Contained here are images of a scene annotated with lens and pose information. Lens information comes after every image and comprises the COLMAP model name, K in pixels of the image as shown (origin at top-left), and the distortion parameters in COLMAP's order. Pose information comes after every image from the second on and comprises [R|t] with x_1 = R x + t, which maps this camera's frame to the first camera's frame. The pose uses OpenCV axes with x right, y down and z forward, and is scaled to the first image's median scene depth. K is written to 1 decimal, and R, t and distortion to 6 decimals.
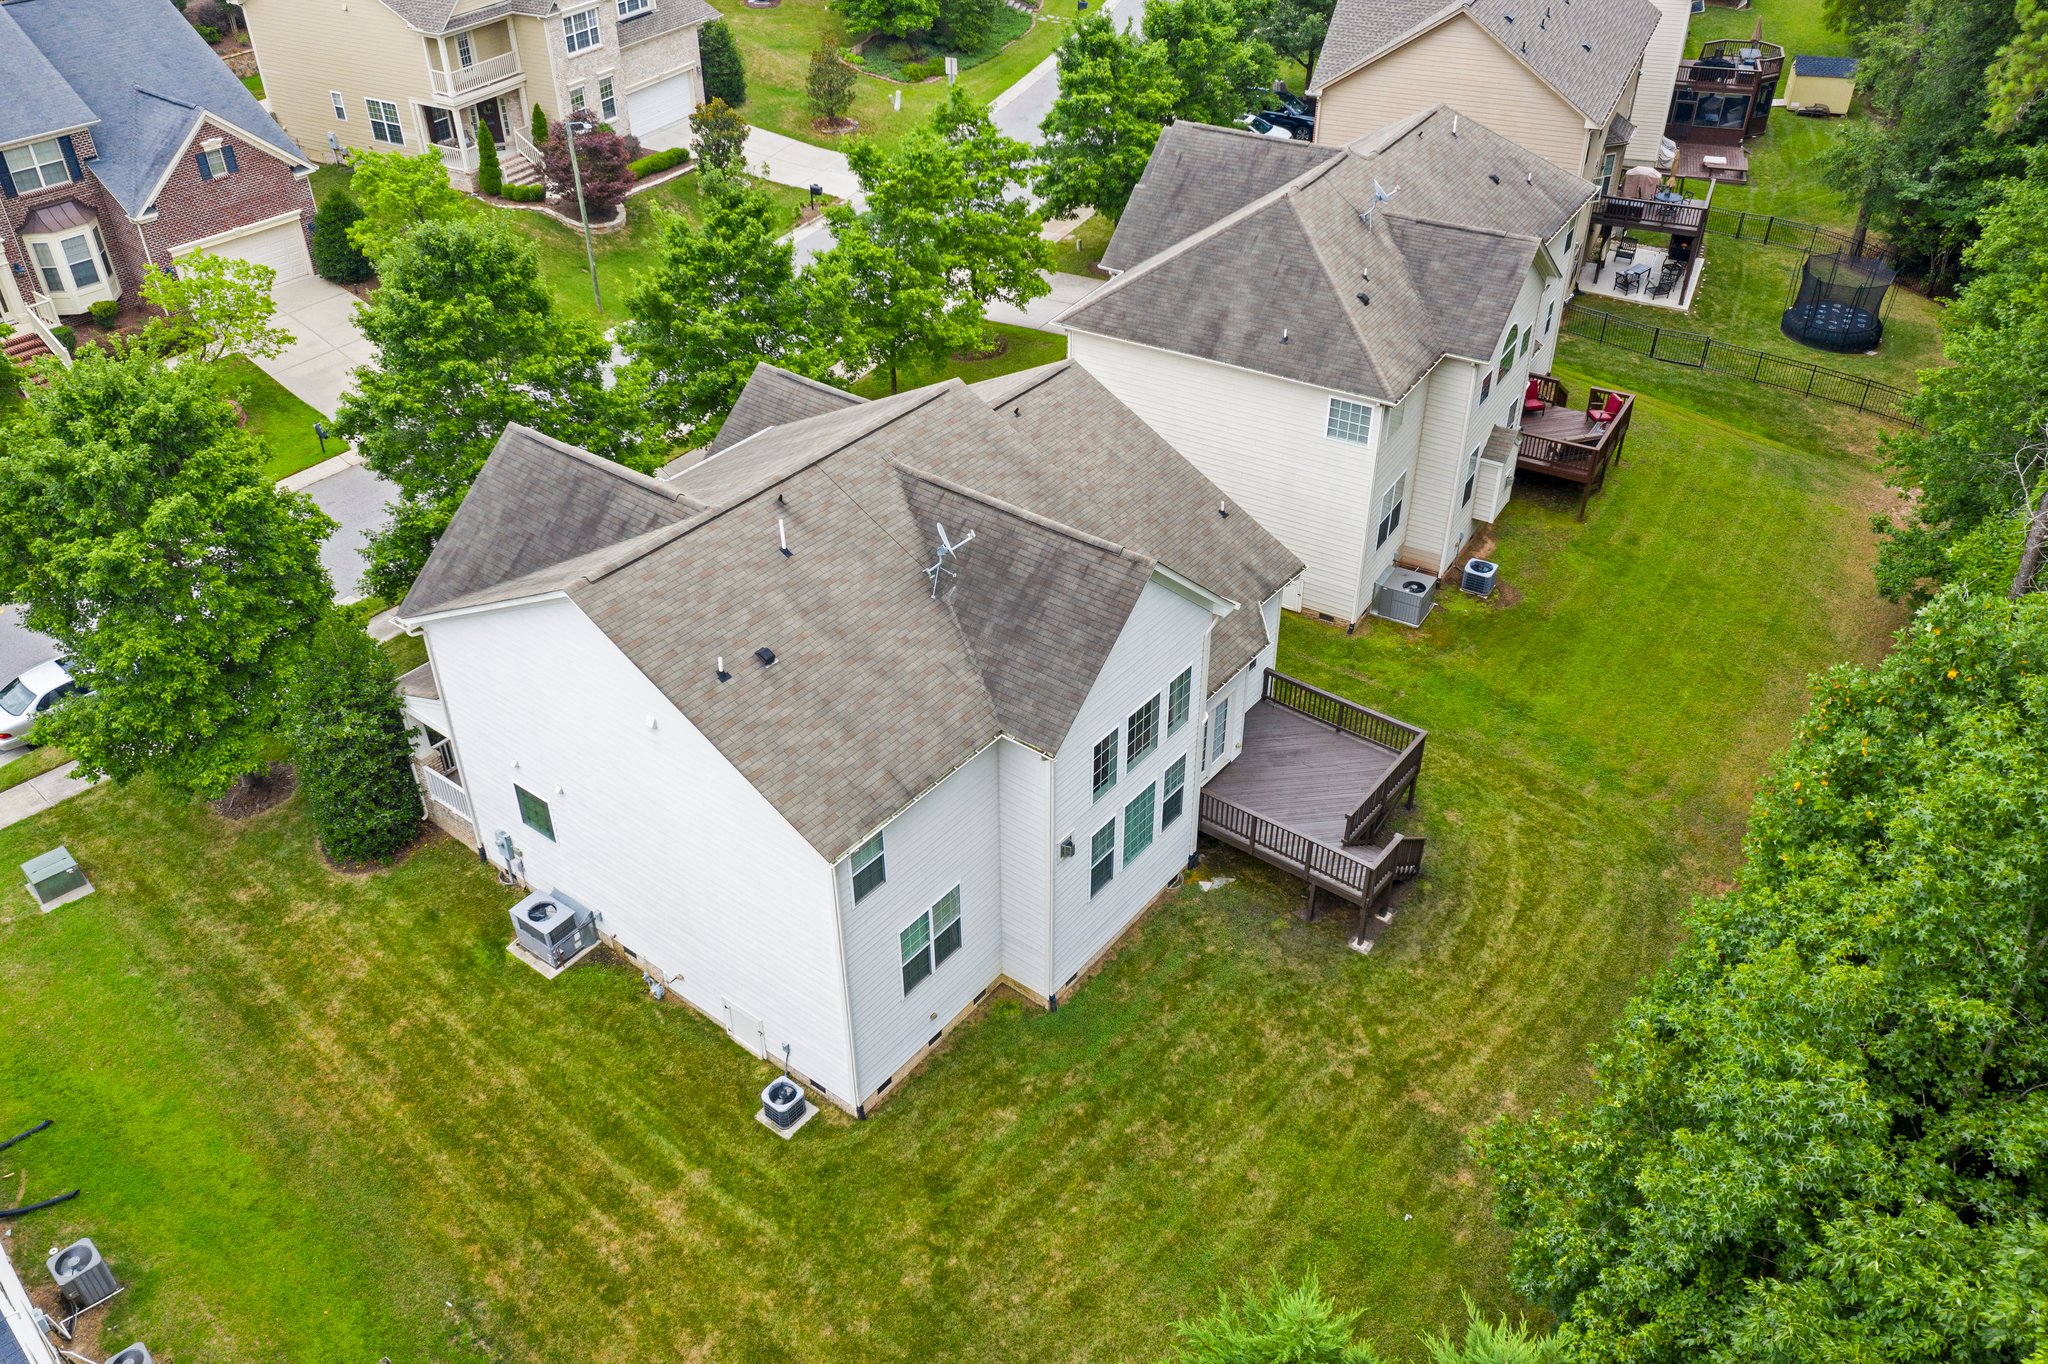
lens RADIAL K [[1627.8, 0, 1031.8], [0, 1627.8, 669.8], [0, 0, 1]] dist [-0.005277, 0.009013]
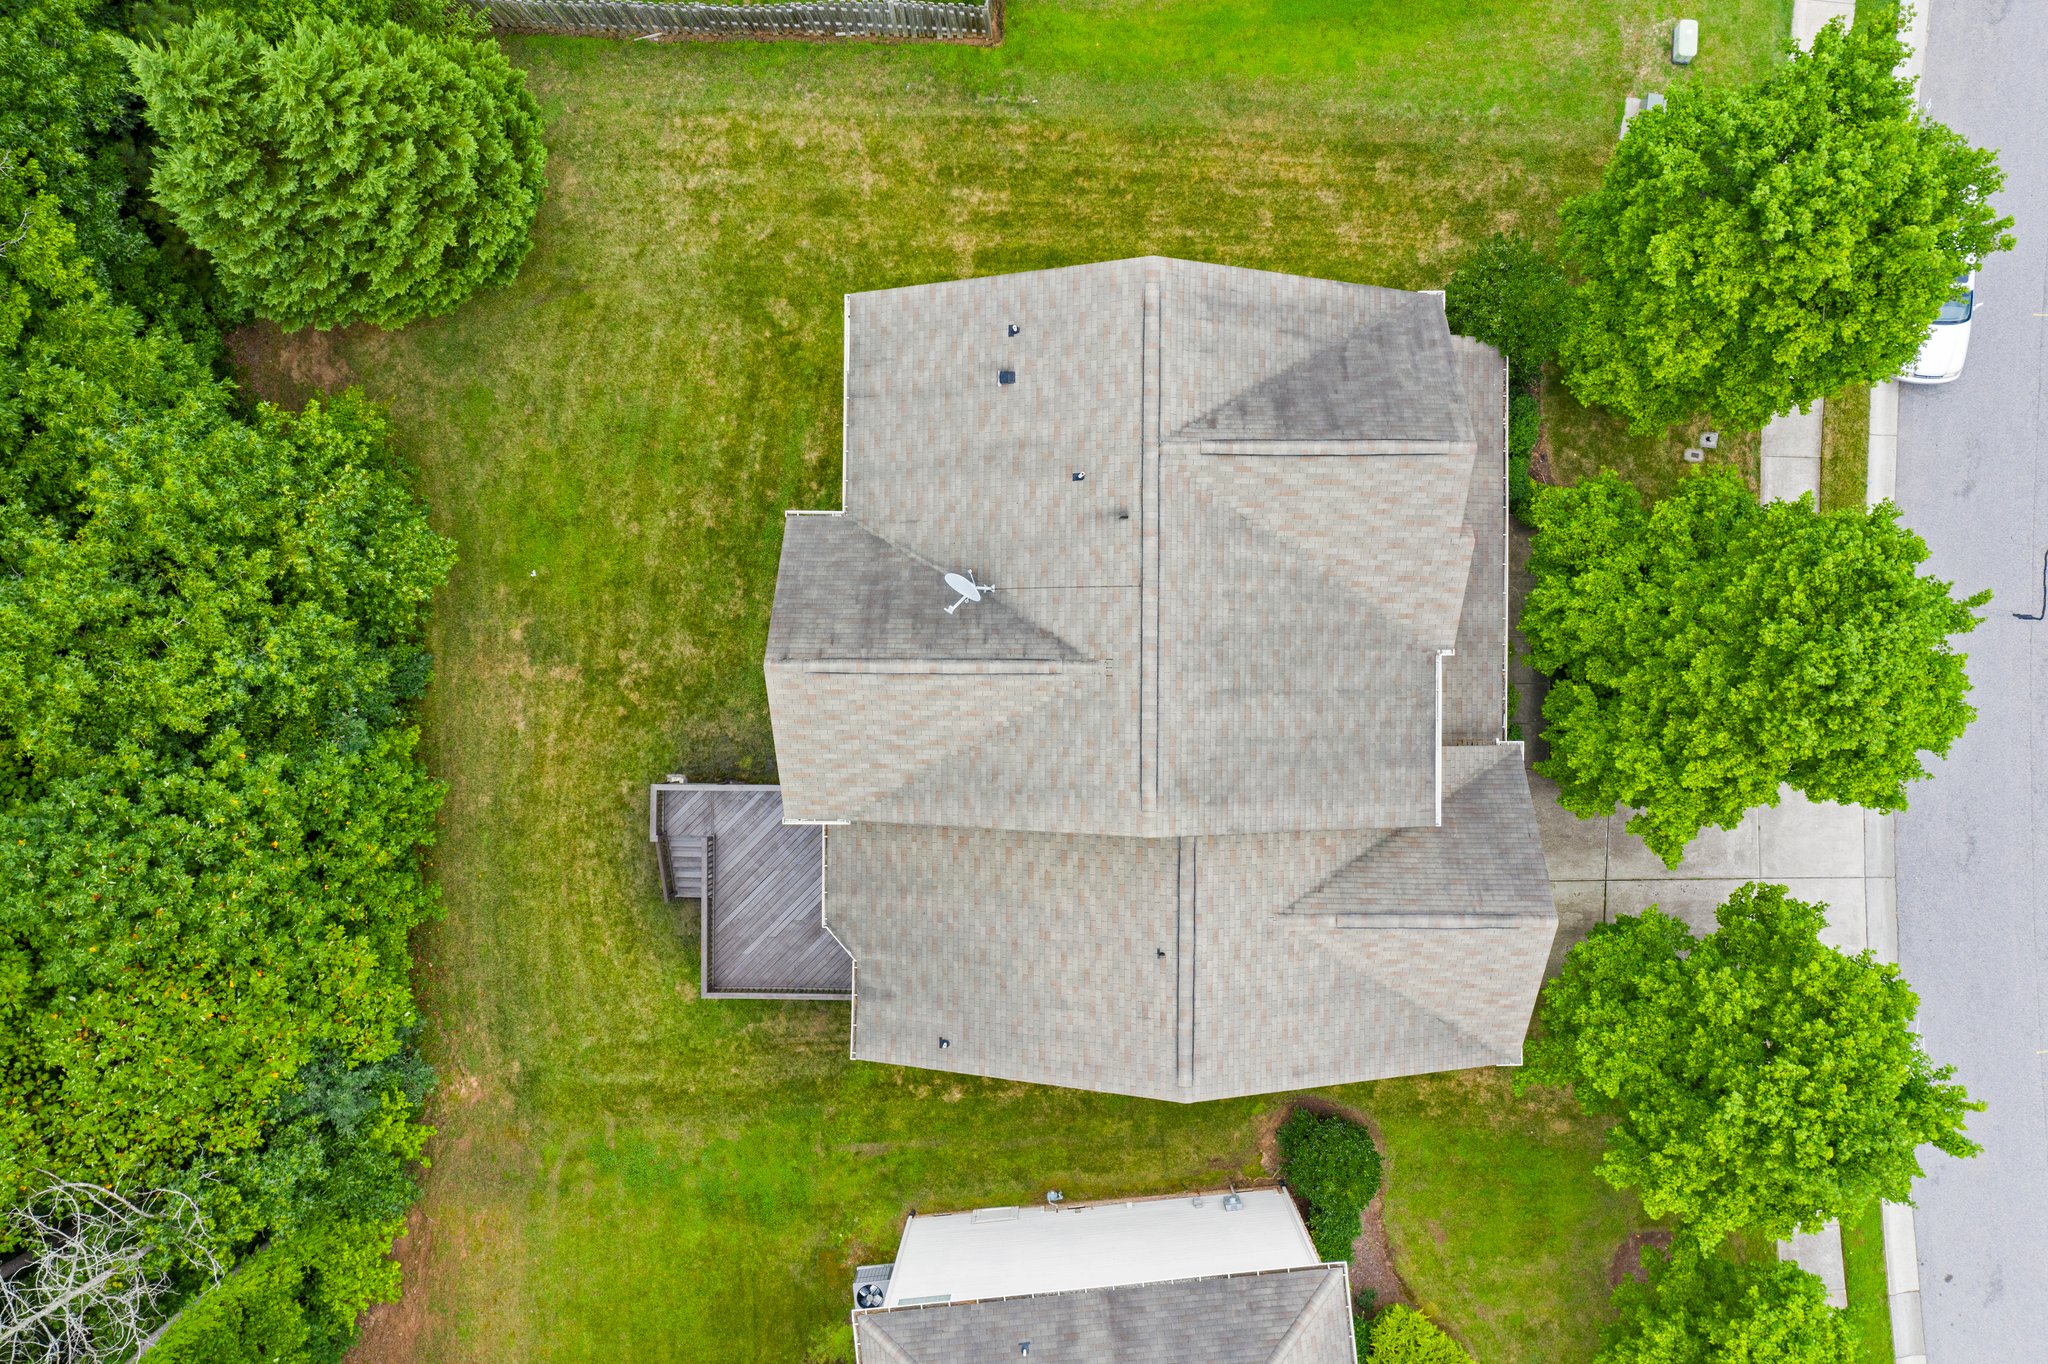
lens RADIAL K [[1627.8, 0, 1025.5], [0, 1627.8, 681.3], [0, 0, 1]] dist [-0.005277, 0.009013]
pose [[-0.796061, 0.605018, 0.015498, -0.063694], [-0.331735, -0.457617, 0.824948, -0.964062], [0.506200, 0.651568, 0.564996, 0.496967]]
